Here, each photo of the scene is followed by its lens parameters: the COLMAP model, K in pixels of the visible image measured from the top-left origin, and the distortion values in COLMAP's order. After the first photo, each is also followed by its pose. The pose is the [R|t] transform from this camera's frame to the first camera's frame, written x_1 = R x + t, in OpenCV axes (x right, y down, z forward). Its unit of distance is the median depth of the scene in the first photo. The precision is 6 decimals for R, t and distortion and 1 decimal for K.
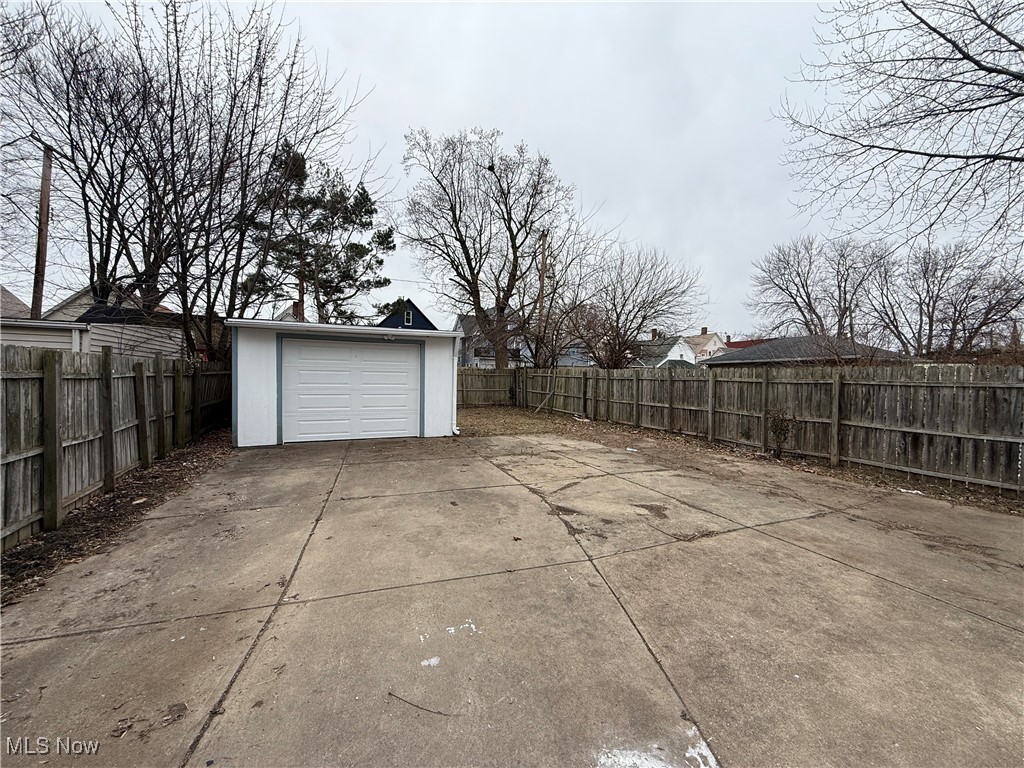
lens RADIAL K [[407.0, 0, 514.6], [0, 407.0, 381.2], [0, 0, 1]] dist [0.000155, -0.000396]
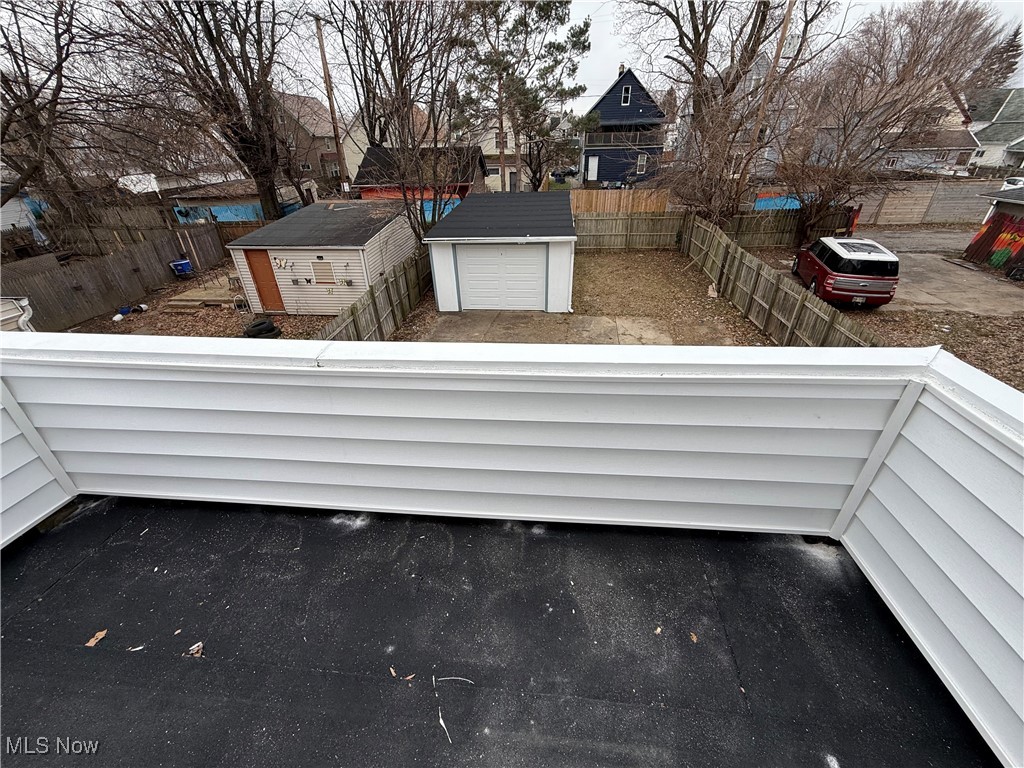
lens RADIAL K [[407.0, 0, 510.8], [0, 407.0, 383.9], [0, 0, 1]] dist [0.000155, -0.000396]
pose [[0.860901, 0.236055, -0.450697, 0.178421], [0.022968, 0.866916, 0.497925, -0.173023], [0.508254, -0.439016, 0.740907, -0.110009]]
